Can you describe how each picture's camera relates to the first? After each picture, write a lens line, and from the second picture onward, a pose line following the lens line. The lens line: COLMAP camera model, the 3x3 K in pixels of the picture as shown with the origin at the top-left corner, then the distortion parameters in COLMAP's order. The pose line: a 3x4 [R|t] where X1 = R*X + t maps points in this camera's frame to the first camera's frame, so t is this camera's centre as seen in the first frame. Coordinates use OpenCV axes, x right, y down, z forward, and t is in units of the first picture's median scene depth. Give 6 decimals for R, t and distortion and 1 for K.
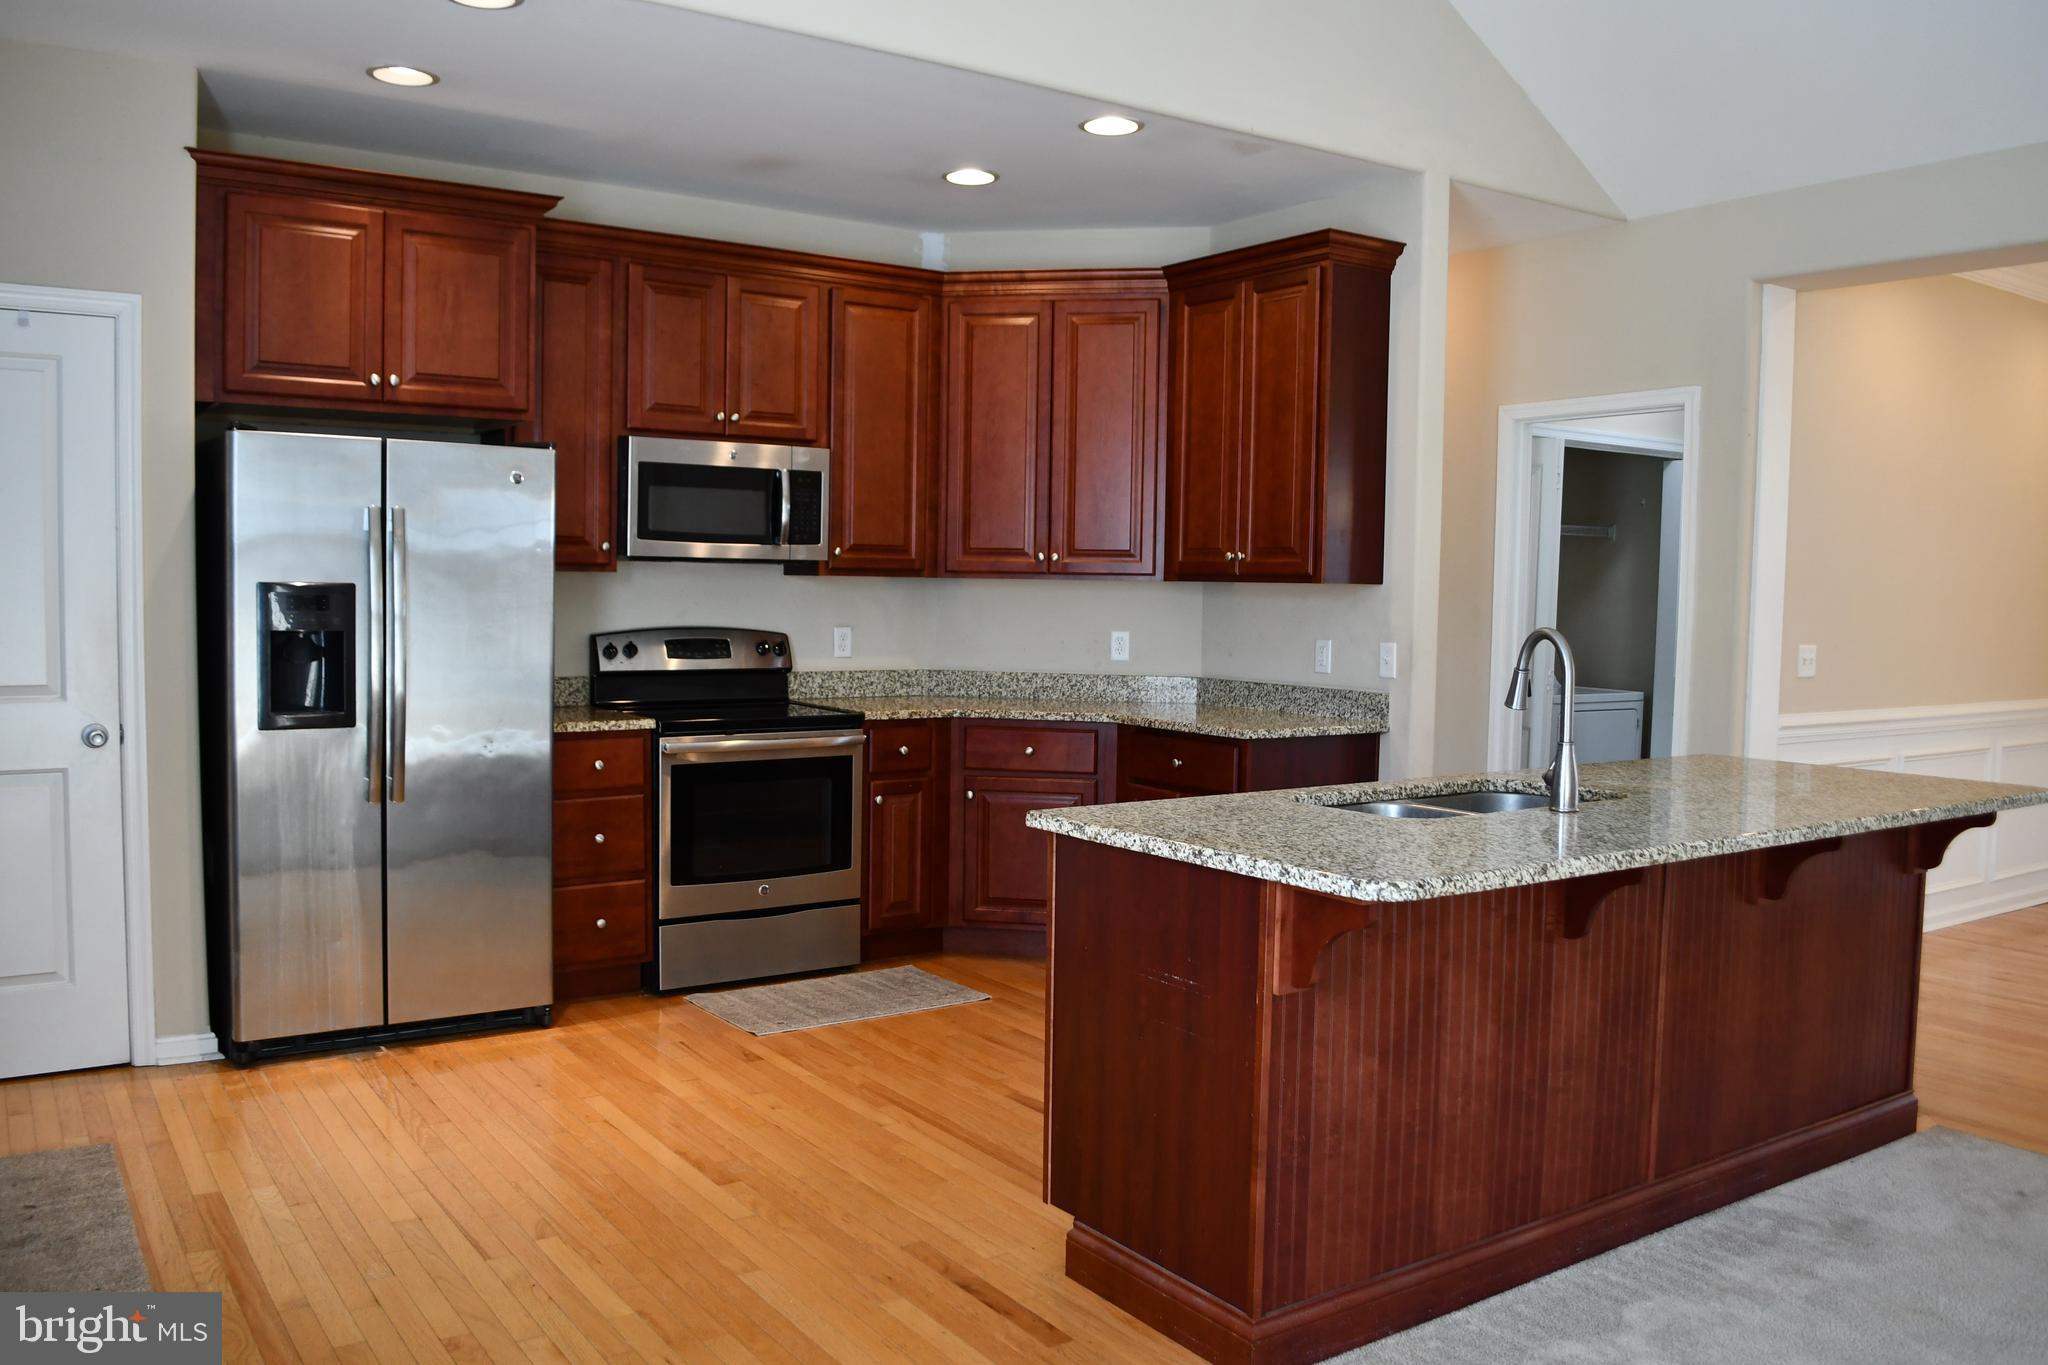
lens RADIAL K [[1617.6, 0, 1024.0], [0, 1617.6, 682.5], [0, 0, 1]] dist [-0.071487, -0.002204]
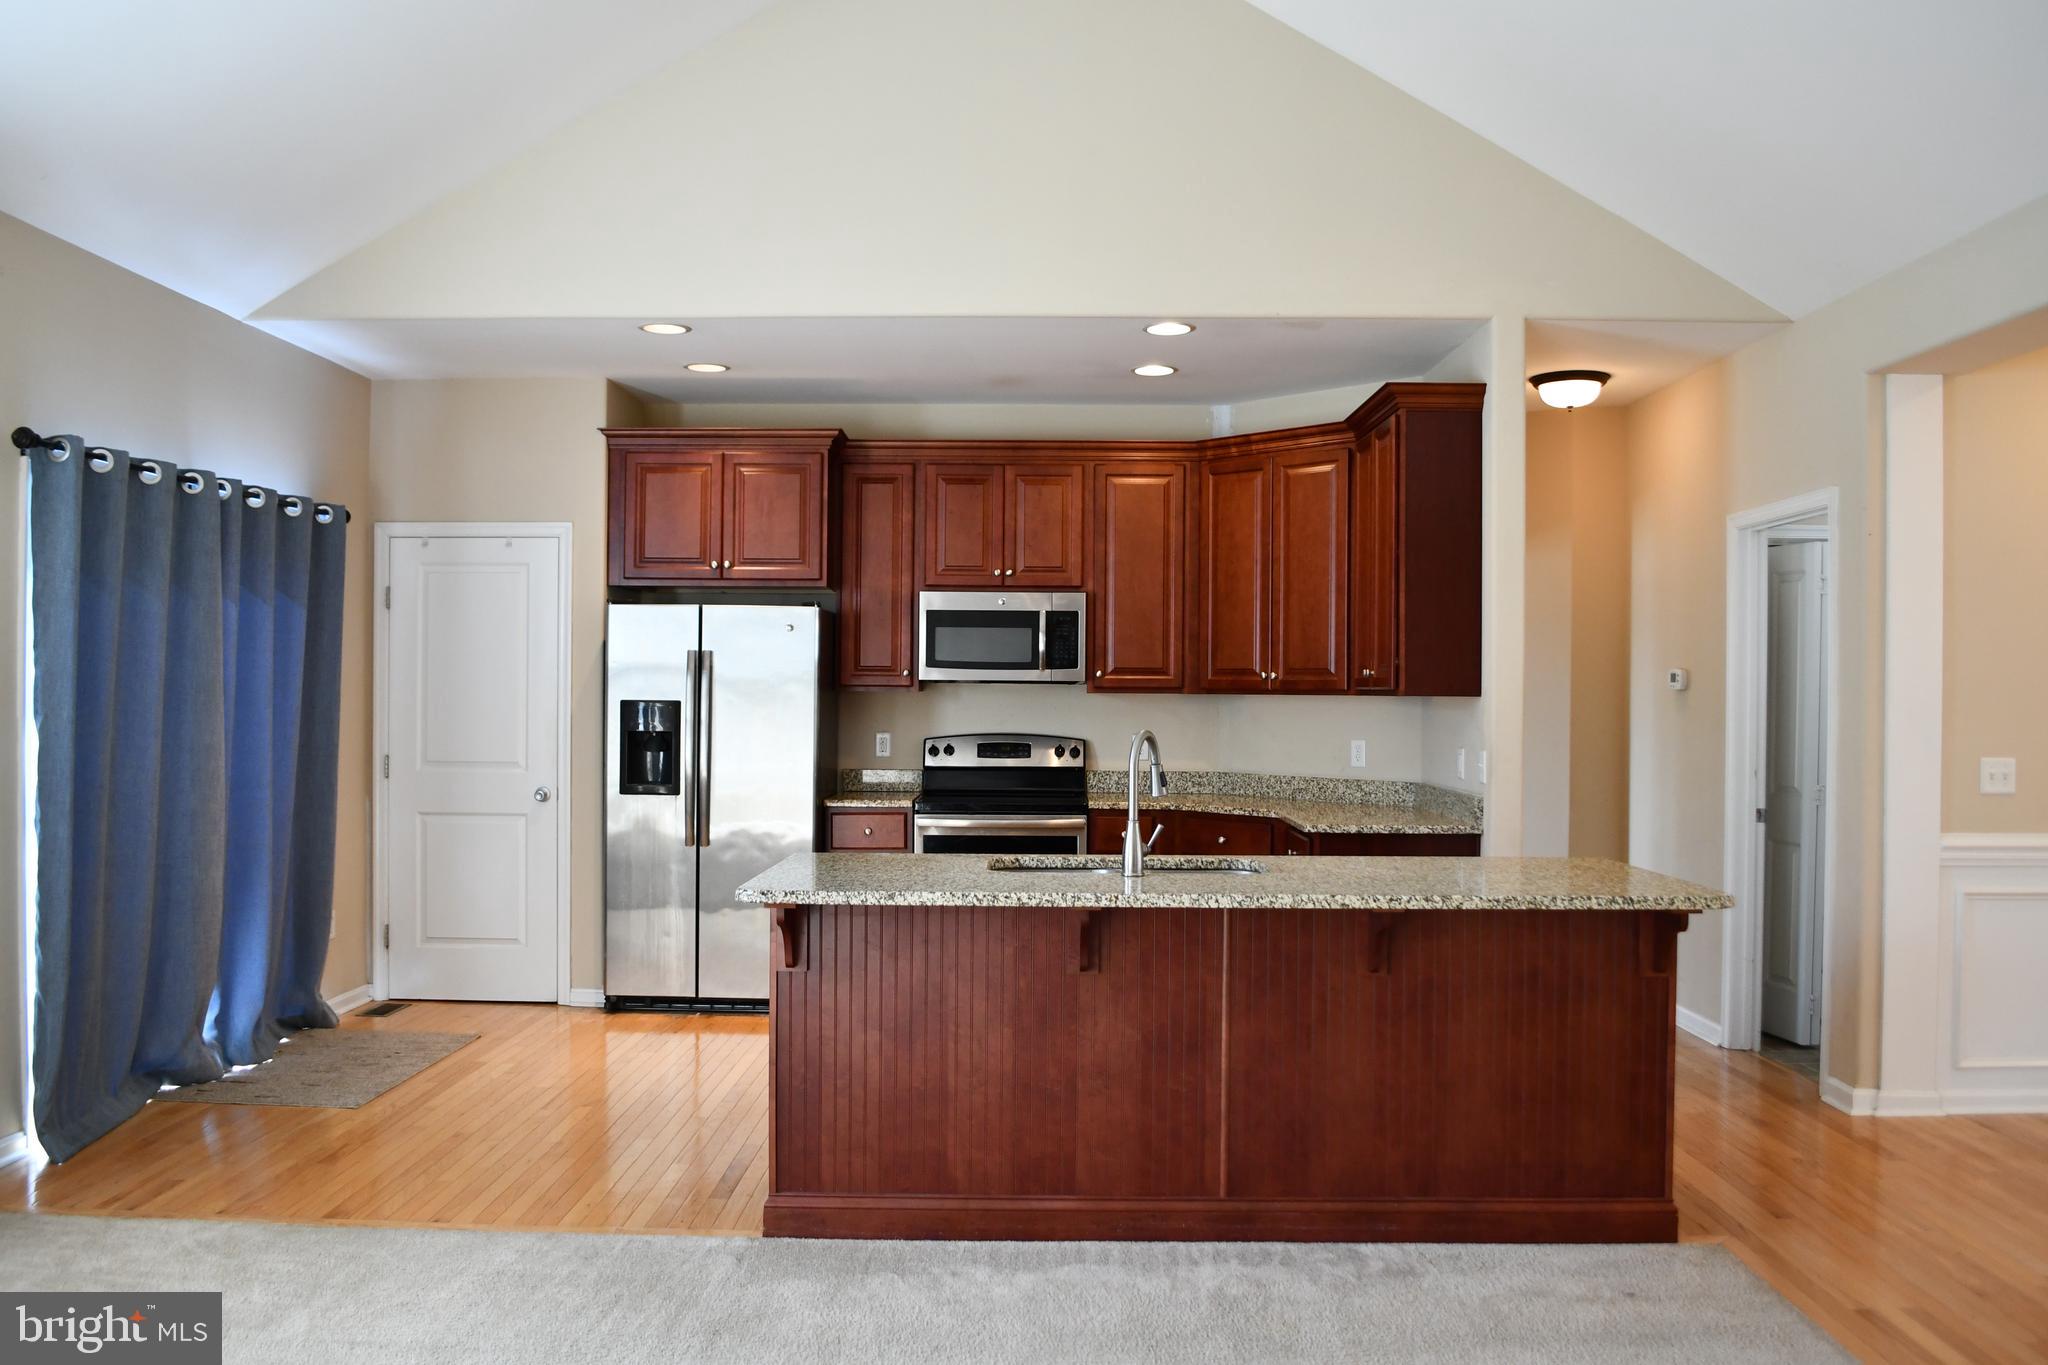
lens RADIAL K [[1617.6, 0, 1024.0], [0, 1617.6, 682.5], [0, 0, 1]] dist [-0.071487, -0.002204]
pose [[0.817124, -0.012450, -0.576328, 0.608480], [-0.029650, 0.997536, -0.063588, 0.007355], [0.575699, 0.069047, 0.814741, -0.054479]]
